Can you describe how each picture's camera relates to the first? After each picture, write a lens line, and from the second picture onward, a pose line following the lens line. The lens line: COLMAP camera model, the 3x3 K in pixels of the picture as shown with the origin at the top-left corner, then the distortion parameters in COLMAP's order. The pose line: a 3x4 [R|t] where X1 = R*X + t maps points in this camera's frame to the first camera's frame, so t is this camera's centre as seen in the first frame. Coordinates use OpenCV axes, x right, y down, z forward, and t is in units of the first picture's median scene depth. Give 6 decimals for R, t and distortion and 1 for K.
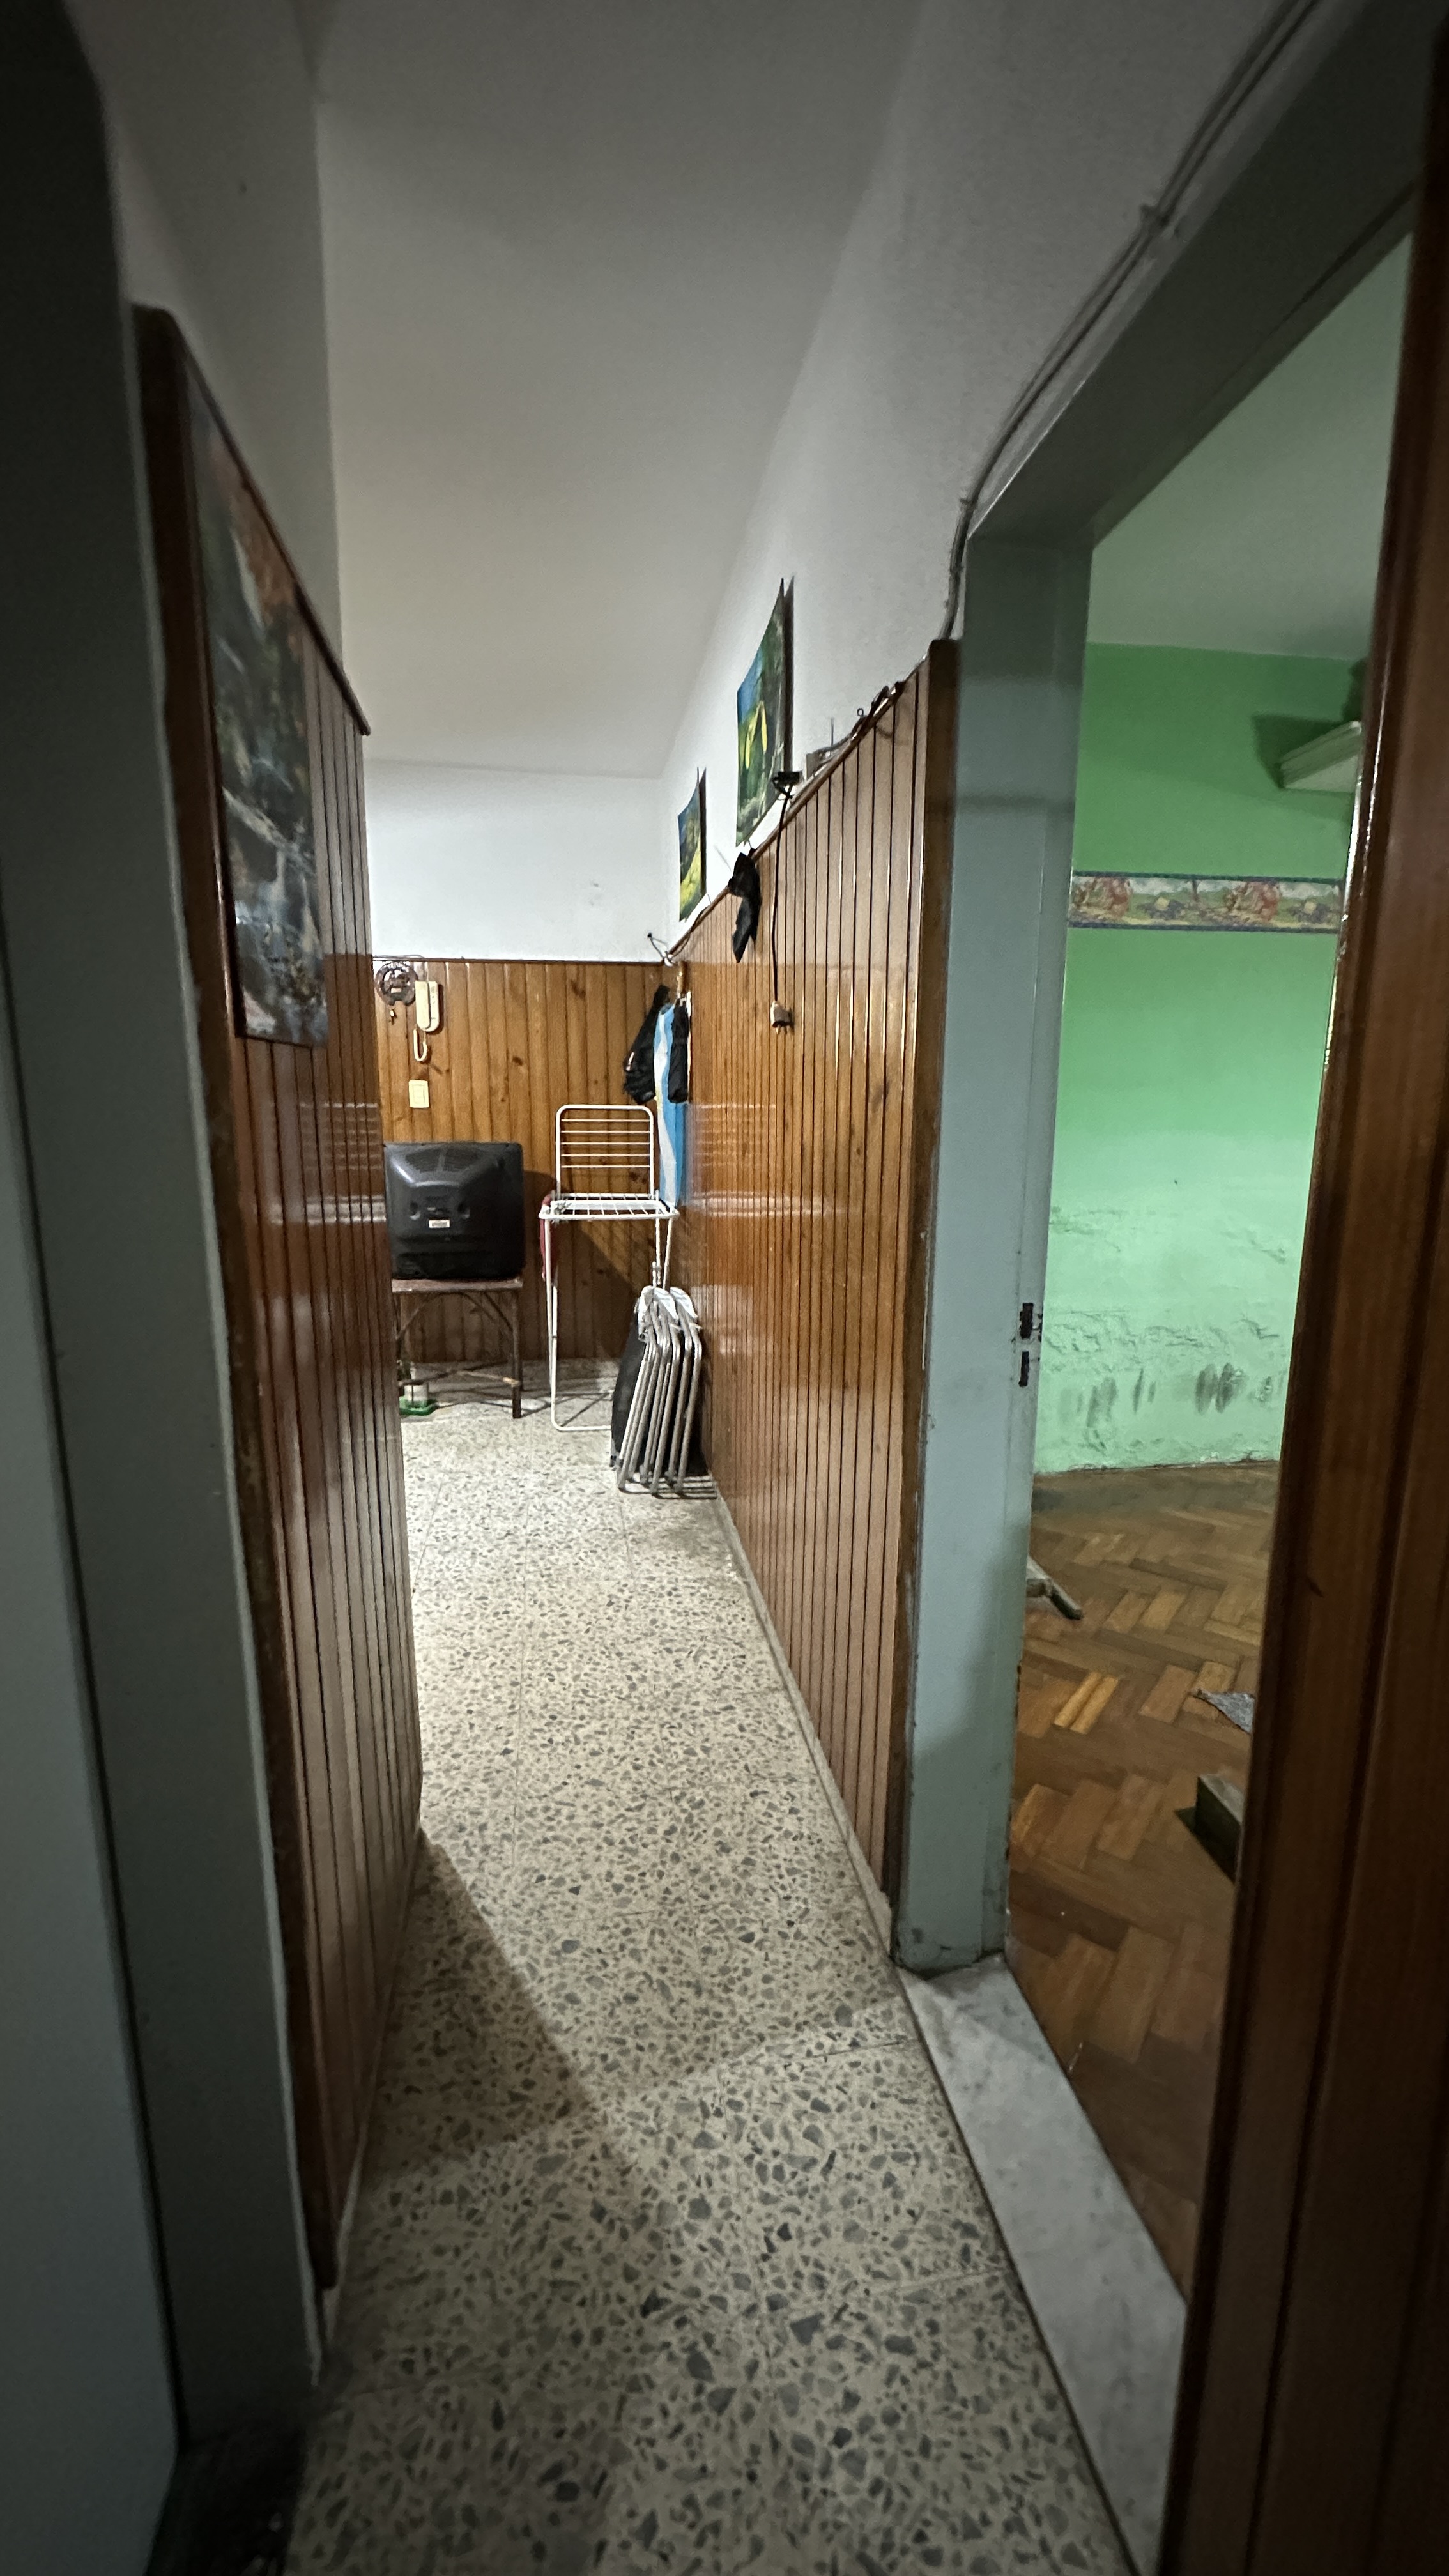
lens RADIAL K [[1023.8, 0, 725.4], [0, 1023.8, 1285.6], [0, 0, 1]] dist [-0.007168, 0.001492]
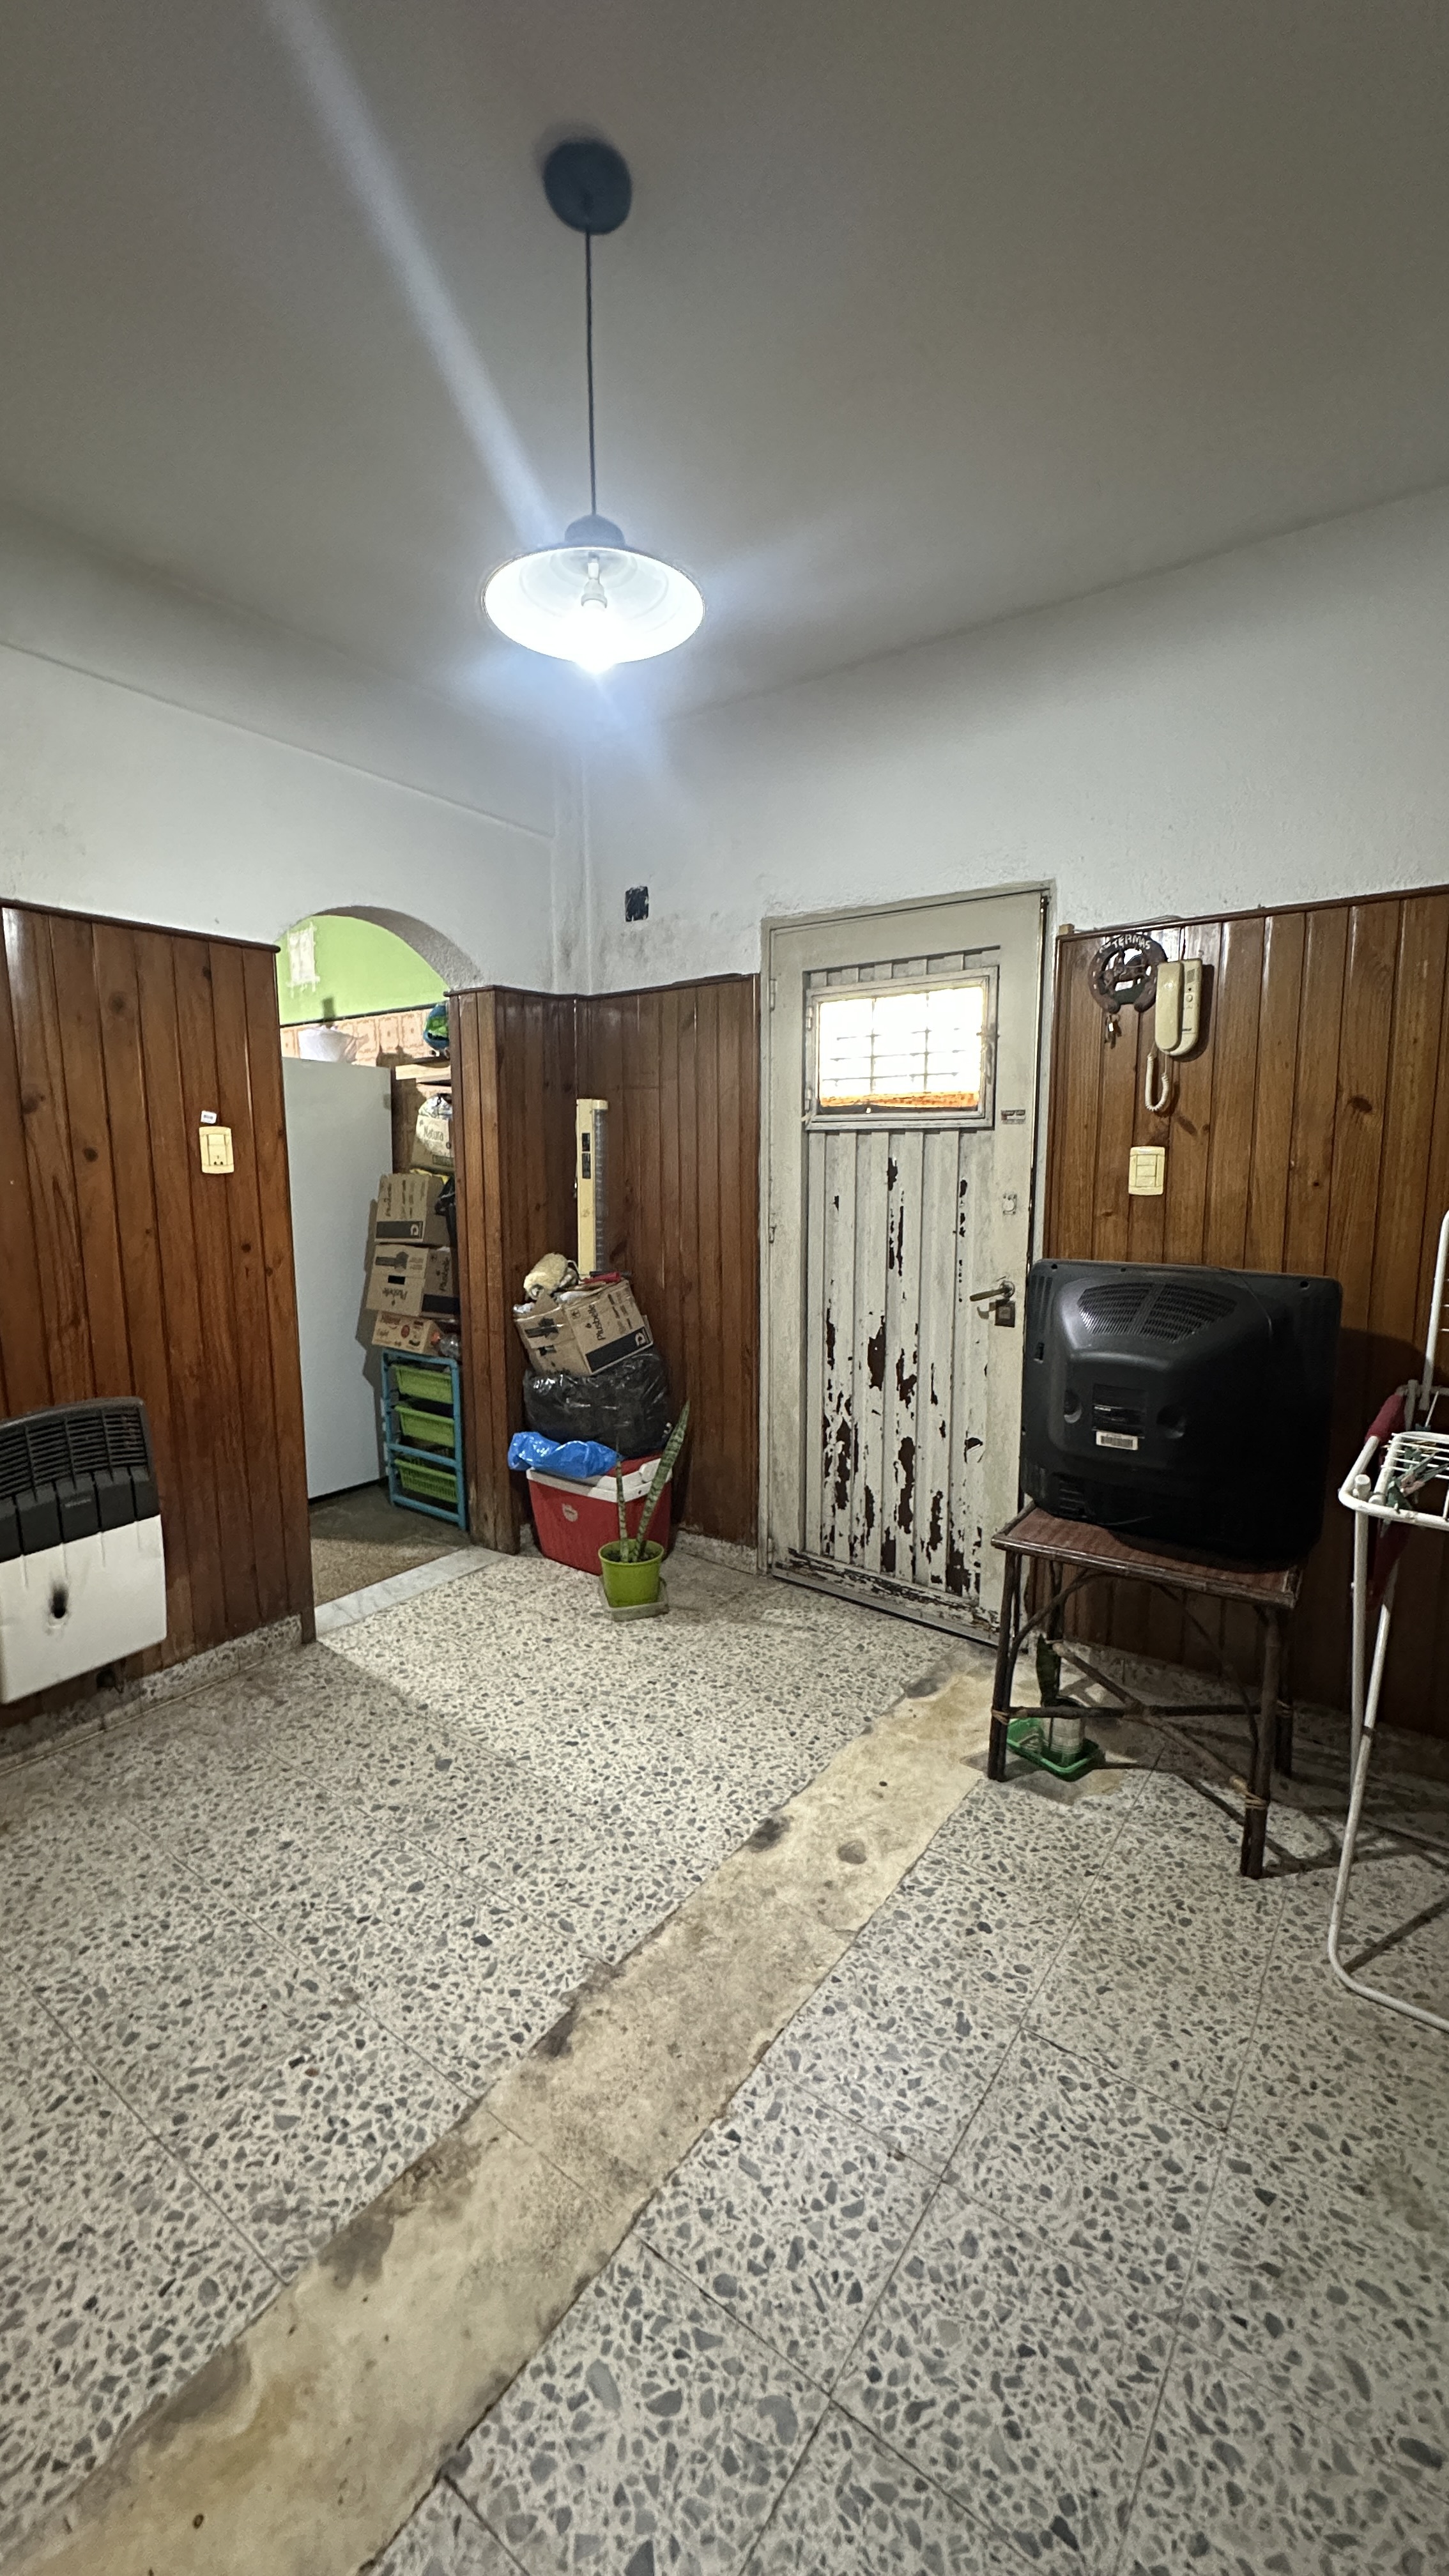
lens RADIAL K [[1023.8, 0, 725.4], [0, 1023.8, 1285.6], [0, 0, 1]] dist [-0.007168, 0.001492]
pose [[0.700588, 0.088784, -0.708021, -0.079915], [-0.128450, 0.991712, -0.002744, -0.118588], [0.701910, 0.092868, 0.706186, 0.570114]]
